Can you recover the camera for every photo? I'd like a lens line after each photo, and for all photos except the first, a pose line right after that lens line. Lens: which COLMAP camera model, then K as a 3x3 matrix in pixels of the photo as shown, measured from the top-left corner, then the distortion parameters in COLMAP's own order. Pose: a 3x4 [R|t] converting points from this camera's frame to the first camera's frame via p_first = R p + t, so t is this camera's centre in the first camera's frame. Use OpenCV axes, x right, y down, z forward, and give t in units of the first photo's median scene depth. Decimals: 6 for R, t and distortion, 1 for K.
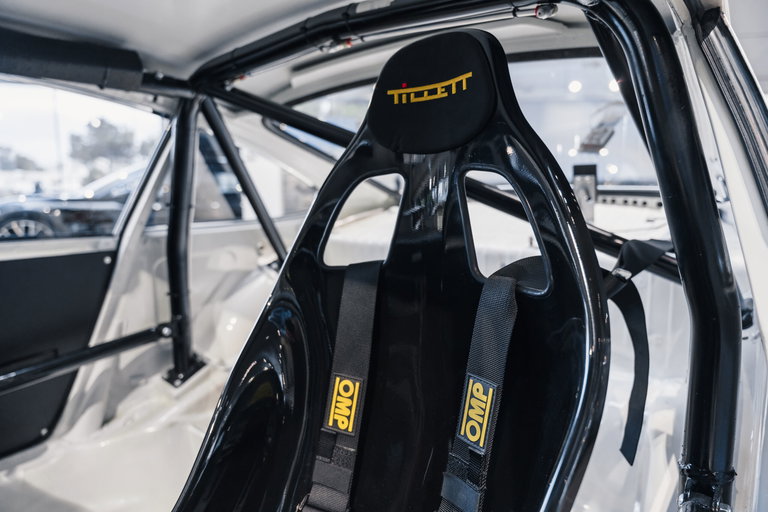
lens RADIAL K [[518.5, 0, 379.2], [0, 518.5, 260.5], [0, 0, 1]] dist [0.001010, 0.005344]
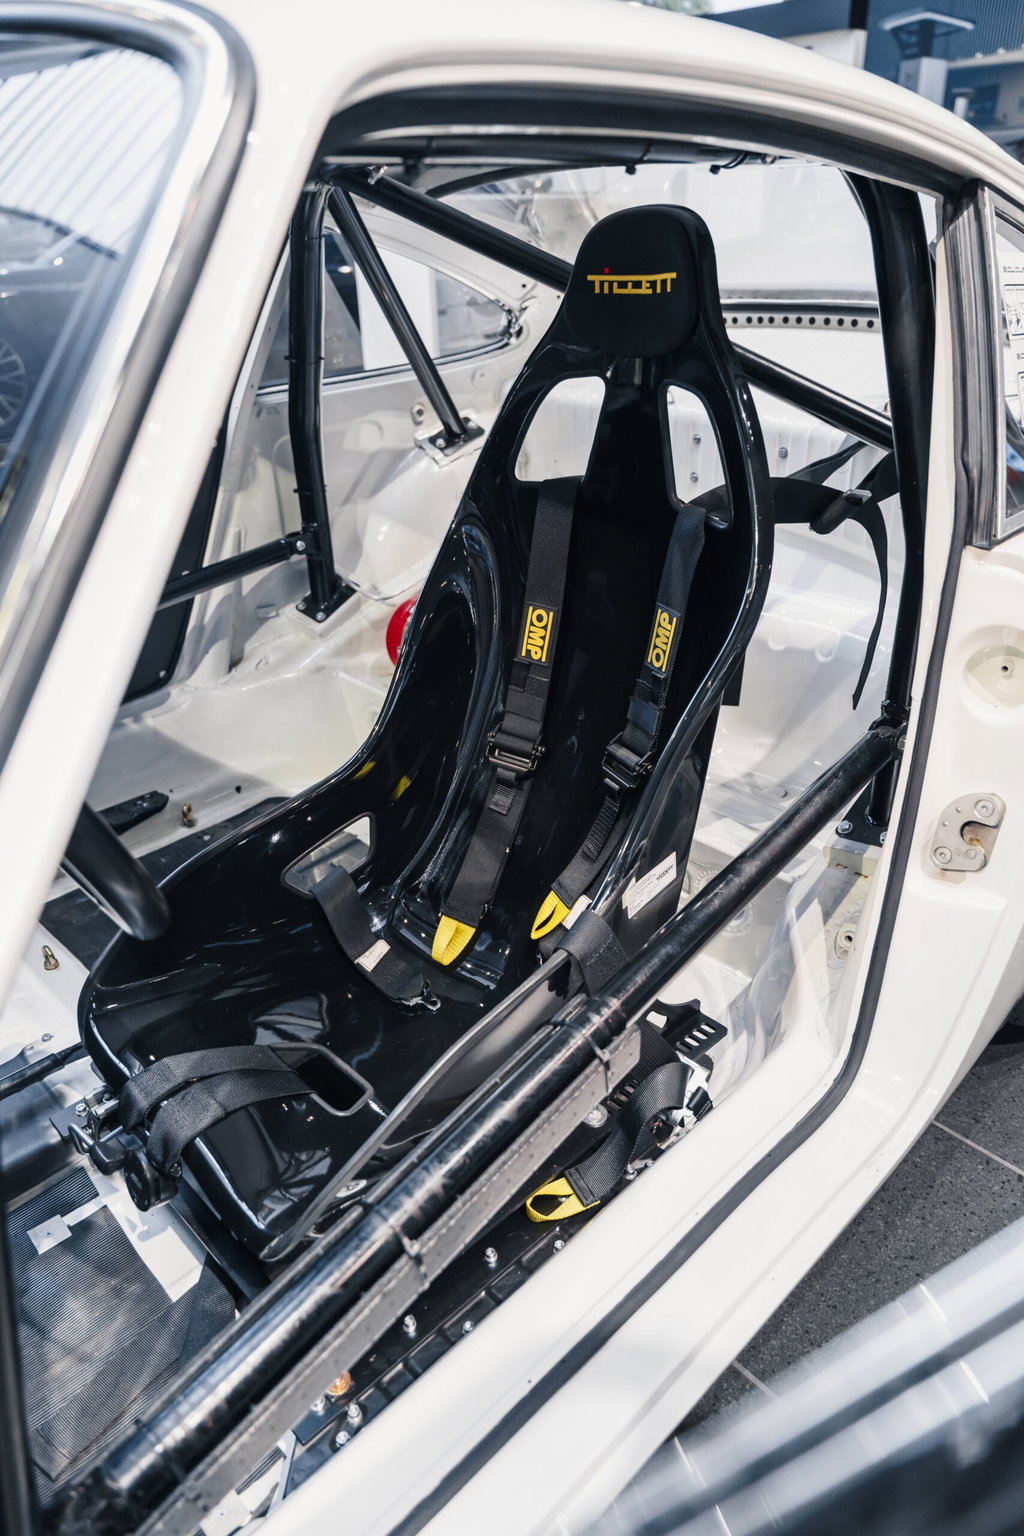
lens RADIAL K [[1037.1, 0, 505.4], [0, 1037.1, 782.1], [0, 0, 1]] dist [0.001010, 0.005344]
pose [[0.993283, 0.031924, -0.111215, 0.049242], [0.011295, 0.929843, 0.367782, -0.090561], [0.115154, -0.366568, 0.923237, -0.453475]]
